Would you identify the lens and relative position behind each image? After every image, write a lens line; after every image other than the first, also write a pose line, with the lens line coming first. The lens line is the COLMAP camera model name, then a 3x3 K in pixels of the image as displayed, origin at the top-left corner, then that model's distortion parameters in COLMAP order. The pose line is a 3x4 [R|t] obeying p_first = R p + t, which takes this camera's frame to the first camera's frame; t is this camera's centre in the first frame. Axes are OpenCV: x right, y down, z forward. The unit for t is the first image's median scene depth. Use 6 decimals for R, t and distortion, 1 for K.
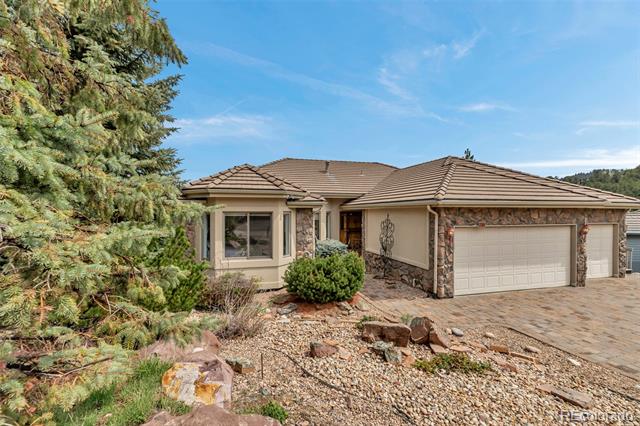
lens RADIAL K [[295.1, 0, 319.7], [0, 295.1, 211.8], [0, 0, 1]] dist [-0.003419, -0.000146]
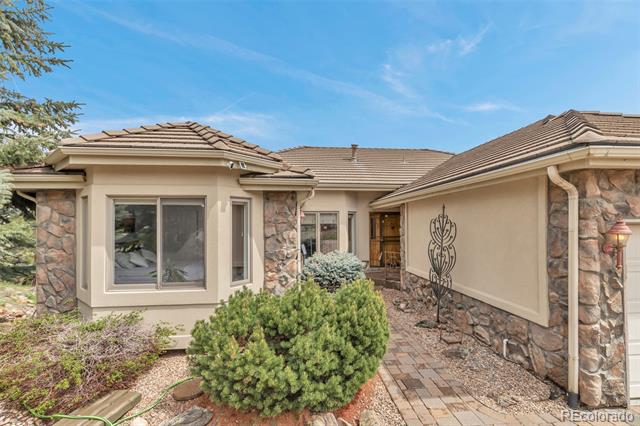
lens RADIAL K [[295.1, 0, 319.6], [0, 295.1, 218.8], [0, 0, 1]] dist [-0.003419, -0.000146]
pose [[0.985735, -0.008252, -0.168104, 0.124829], [0.004795, 0.999769, -0.020960, 0.052365], [0.168238, 0.019855, 0.985546, 0.545461]]
